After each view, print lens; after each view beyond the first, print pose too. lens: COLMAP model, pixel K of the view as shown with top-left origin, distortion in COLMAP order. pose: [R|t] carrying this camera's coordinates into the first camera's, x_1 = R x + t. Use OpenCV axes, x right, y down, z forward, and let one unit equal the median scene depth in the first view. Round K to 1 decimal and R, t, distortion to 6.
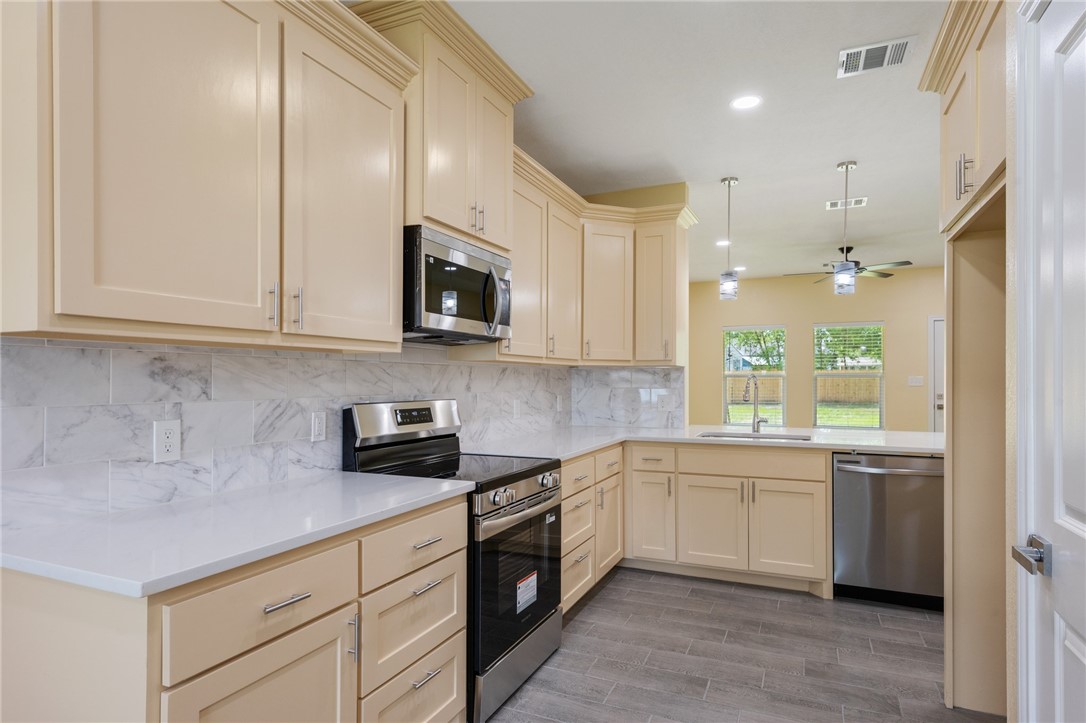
lens RADIAL K [[590.1, 0, 541.4], [0, 590.1, 377.2], [0, 0, 1]] dist [0.015176, -0.002652]
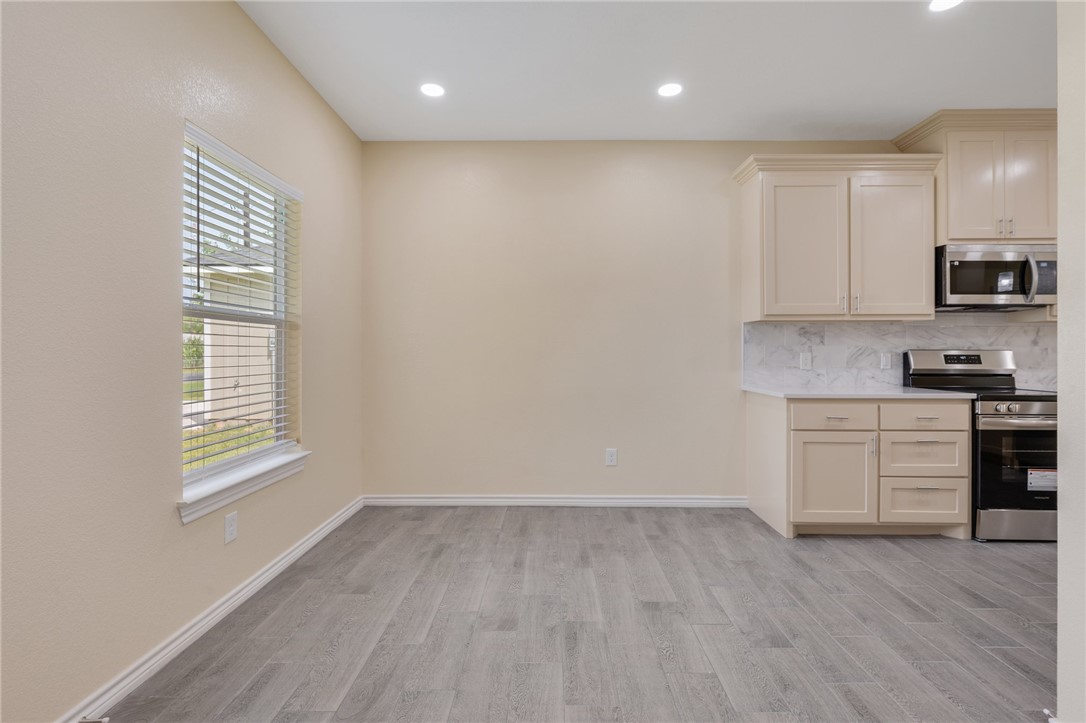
lens RADIAL K [[477.6, 0, 546.4], [0, 477.6, 349.4], [0, 0, 1]] dist [-0.009870, -0.000516]
pose [[0.394434, -0.006548, -0.918901, 0.606172], [0.003483, 0.999978, -0.005630, 0.051245], [0.918918, -0.000980, 0.394448, -0.616945]]
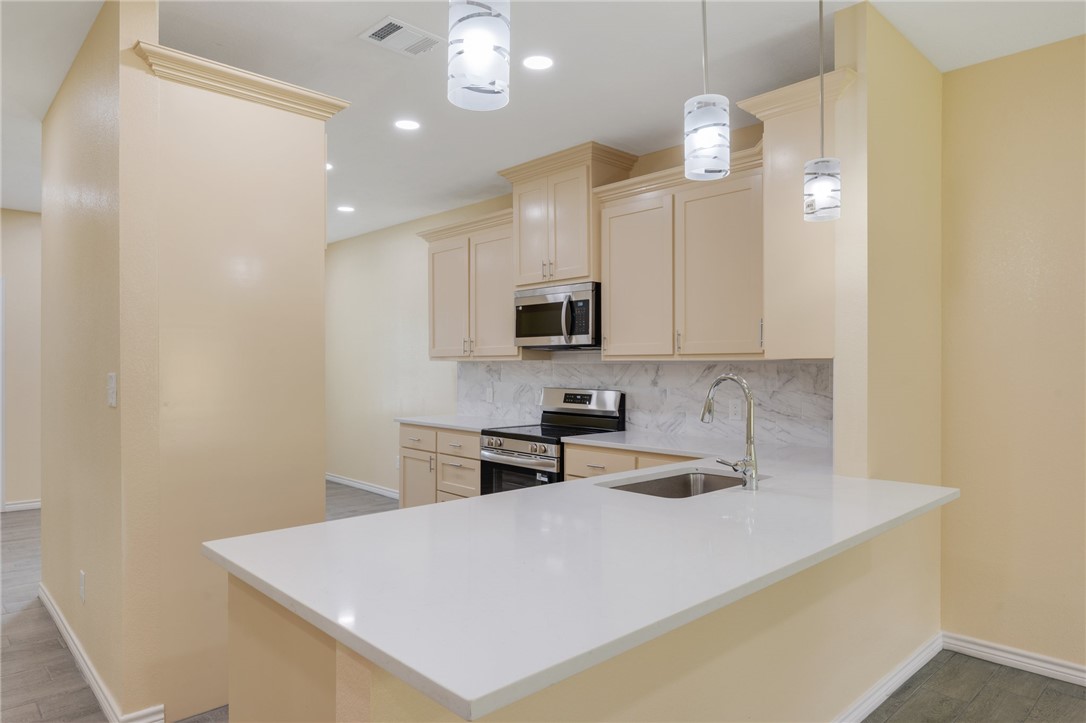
lens RADIAL K [[660.9, 0, 542.8], [0, 660.9, 367.5], [0, 0, 1]] dist [0.003951, 0.000063]
pose [[-0.373668, -0.000113, -0.927562, 1.698219], [0.000499, 1.000000, -0.000323, -0.017733], [0.927562, -0.000584, -0.373668, 1.866310]]
